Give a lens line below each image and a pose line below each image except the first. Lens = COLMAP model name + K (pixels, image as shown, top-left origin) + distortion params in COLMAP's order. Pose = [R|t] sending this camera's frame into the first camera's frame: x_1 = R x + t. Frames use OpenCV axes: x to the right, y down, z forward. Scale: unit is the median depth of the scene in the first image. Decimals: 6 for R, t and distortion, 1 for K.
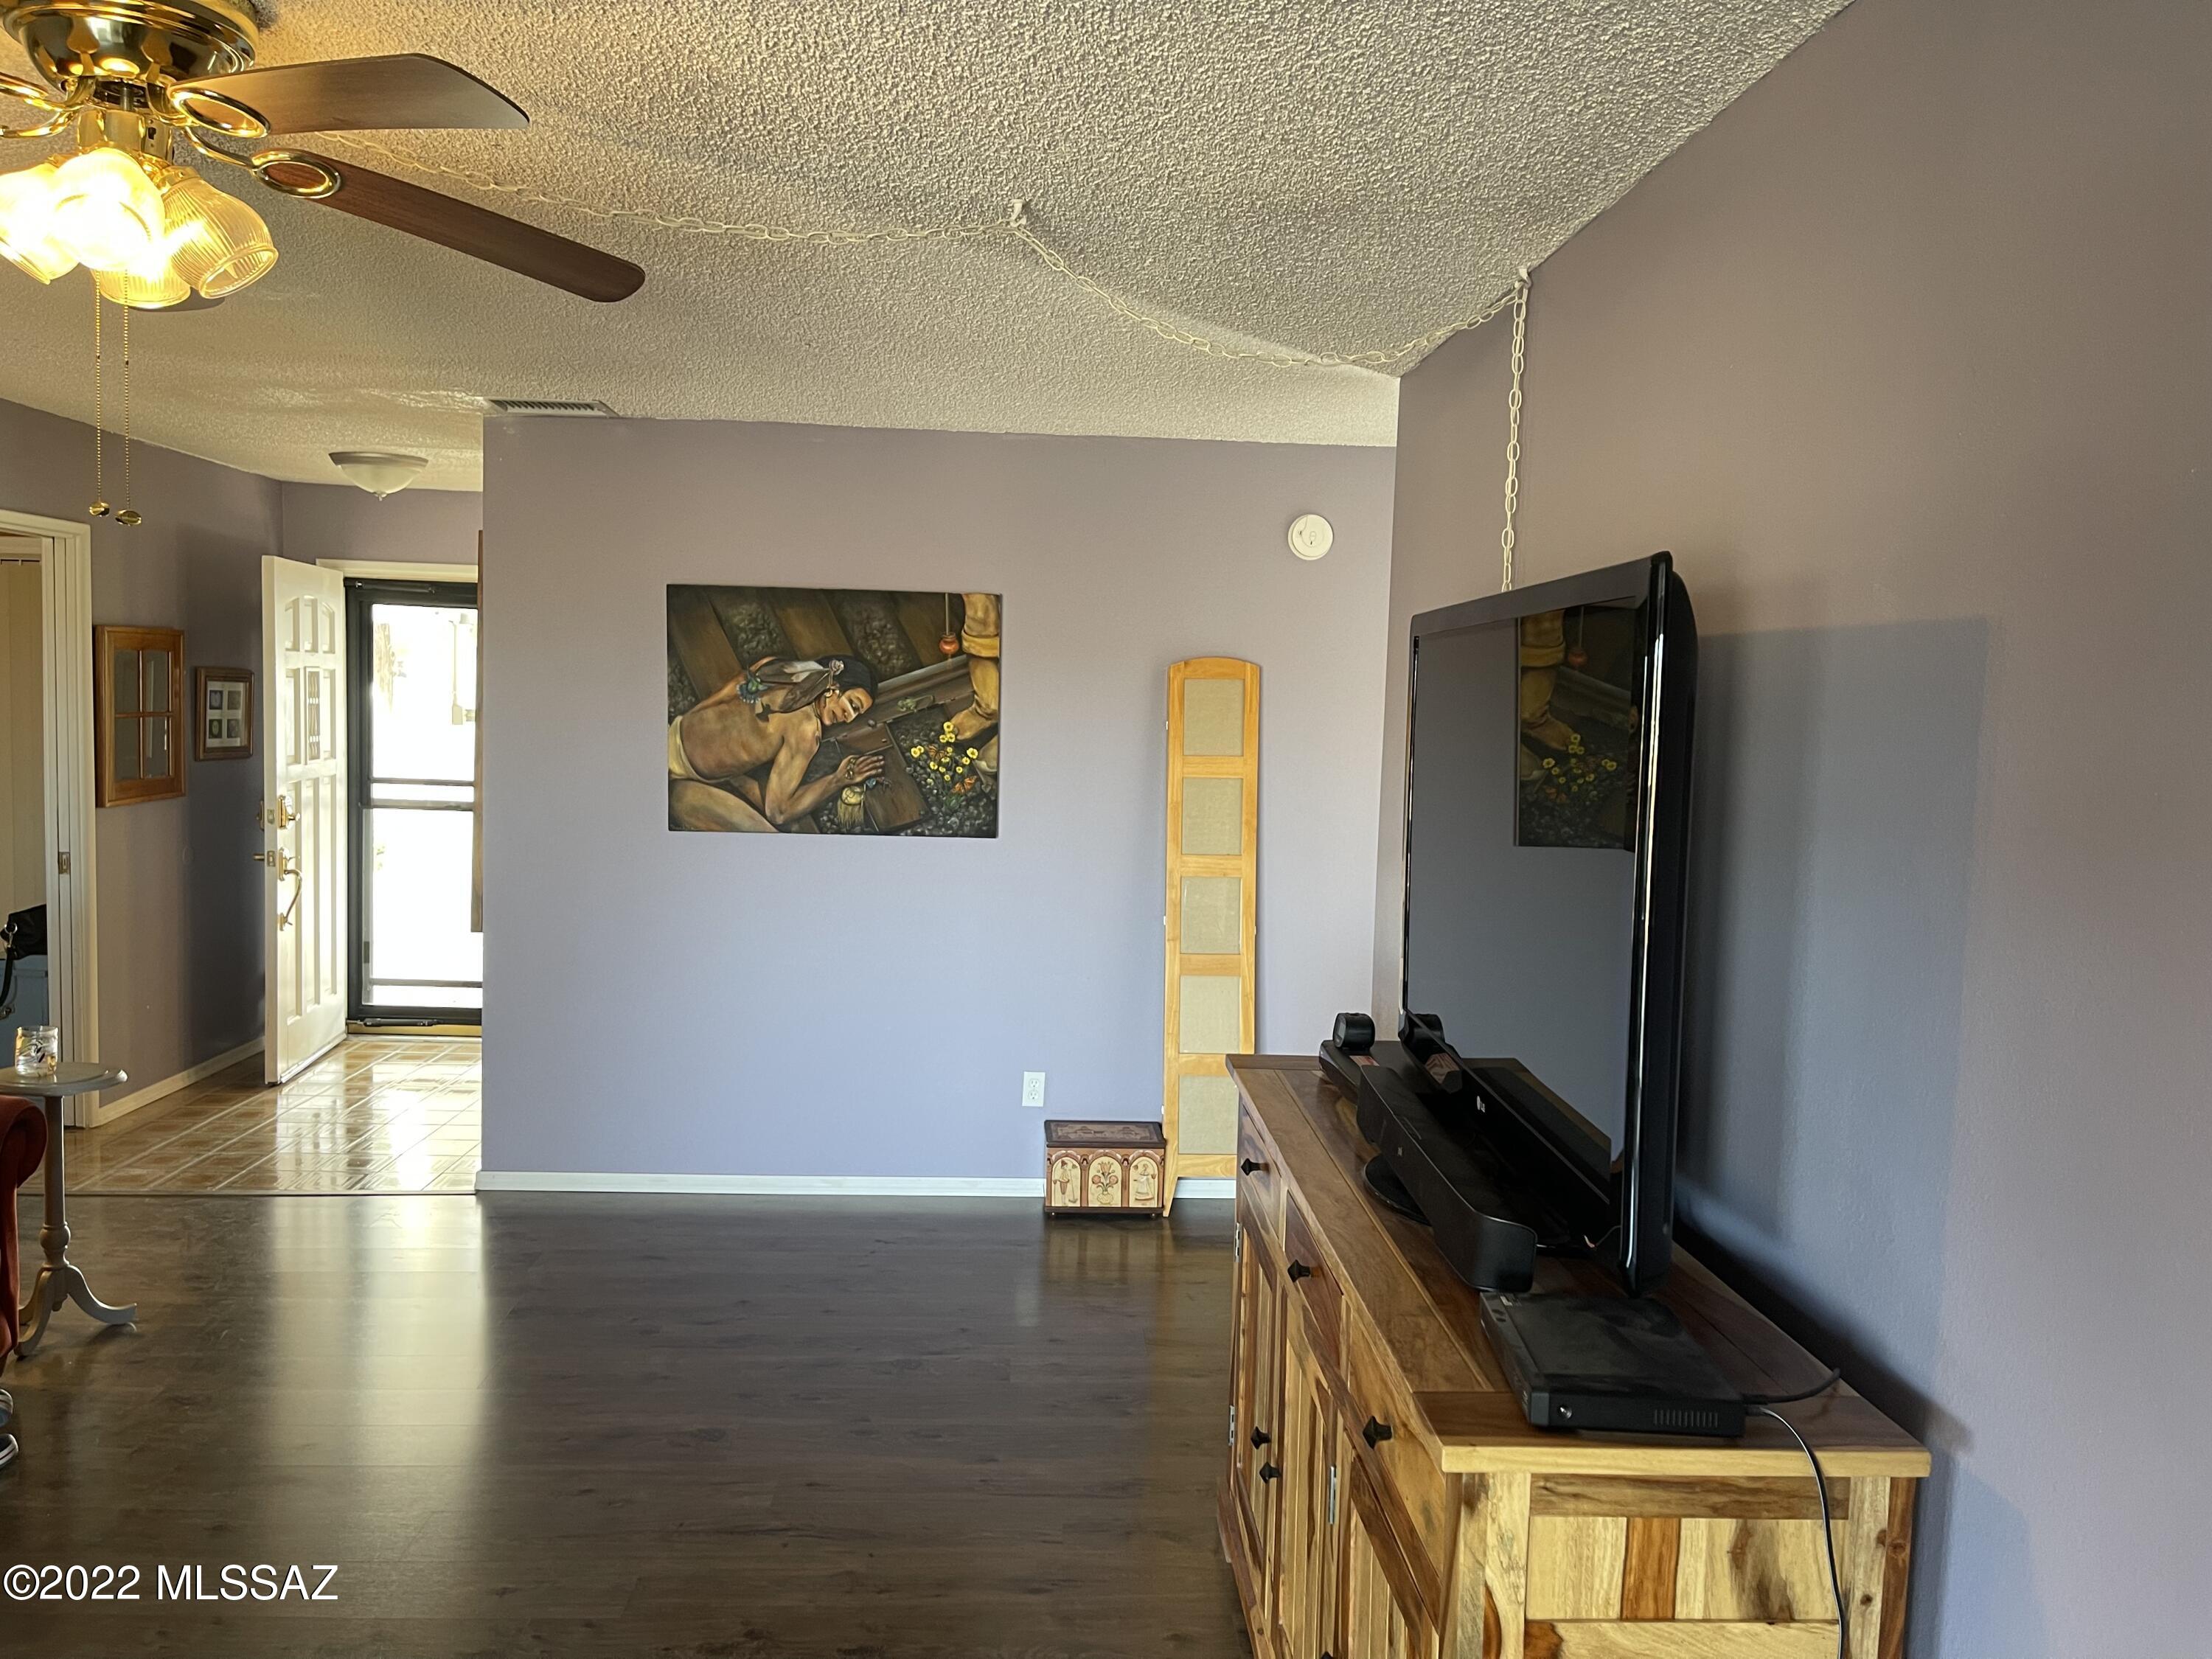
lens RADIAL K [[1664.4, 0, 1116.0], [0, 1664.4, 822.7], [0, 0, 1]] dist [0.077692, -0.107585]
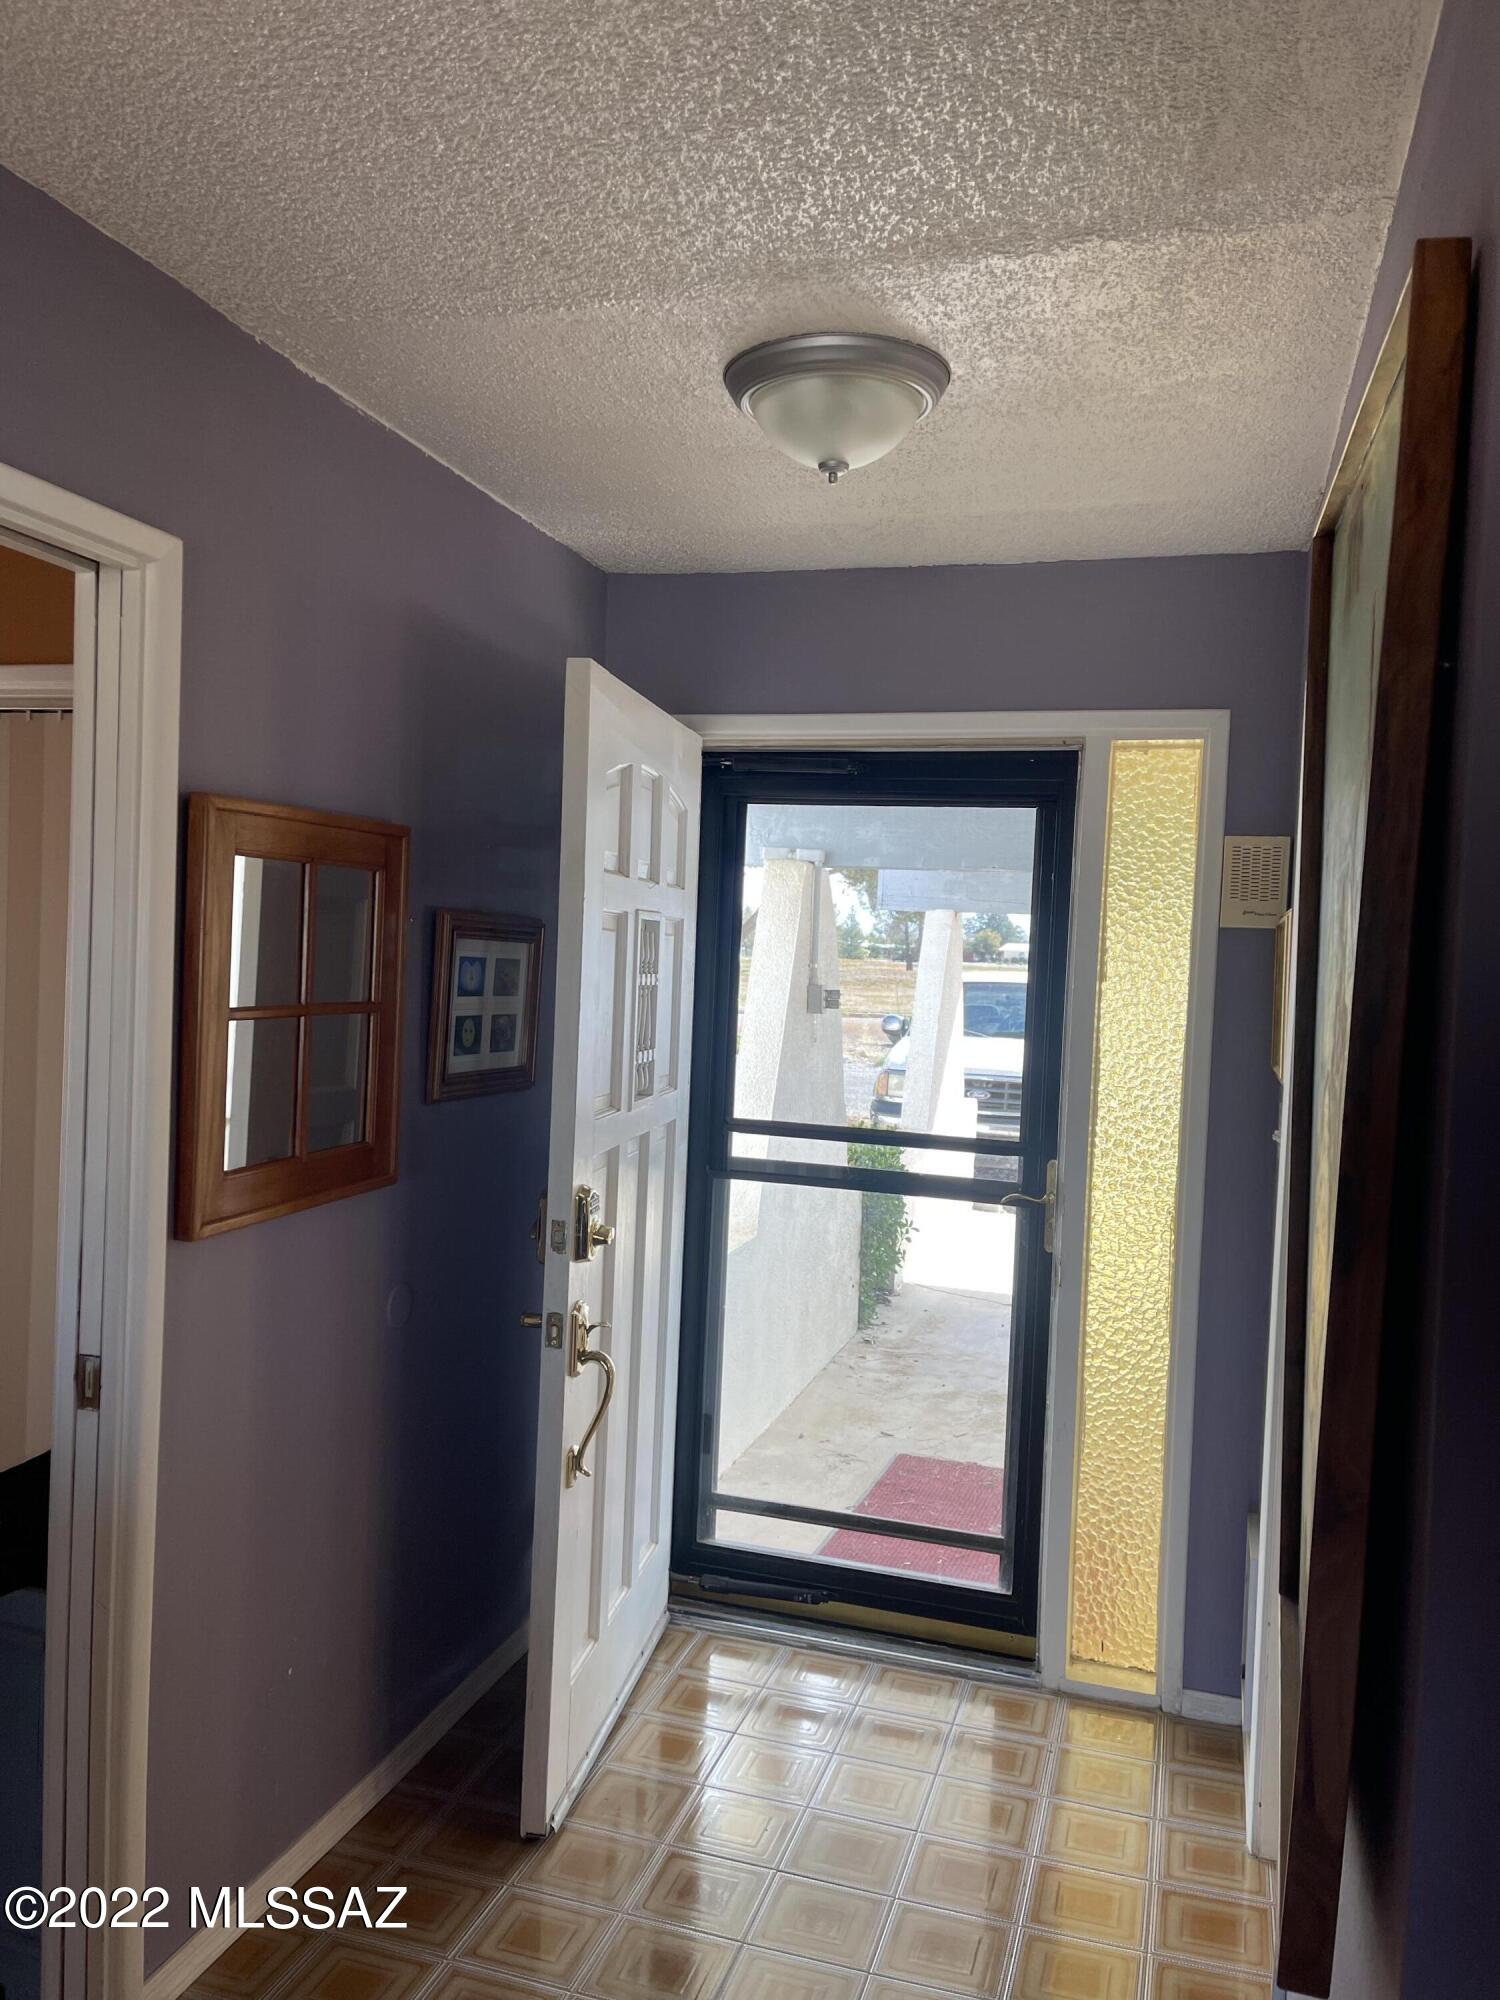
lens RADIAL K [[1504.9, 0, 747.9], [0, 1504.9, 1000.5], [0, 0, 1]] dist [0.077692, -0.107585]
pose [[0.938830, 0.021840, -0.343689, -0.304072], [-0.039464, 0.998235, -0.044368, -0.049187], [0.342113, 0.055217, 0.938035, 0.610328]]
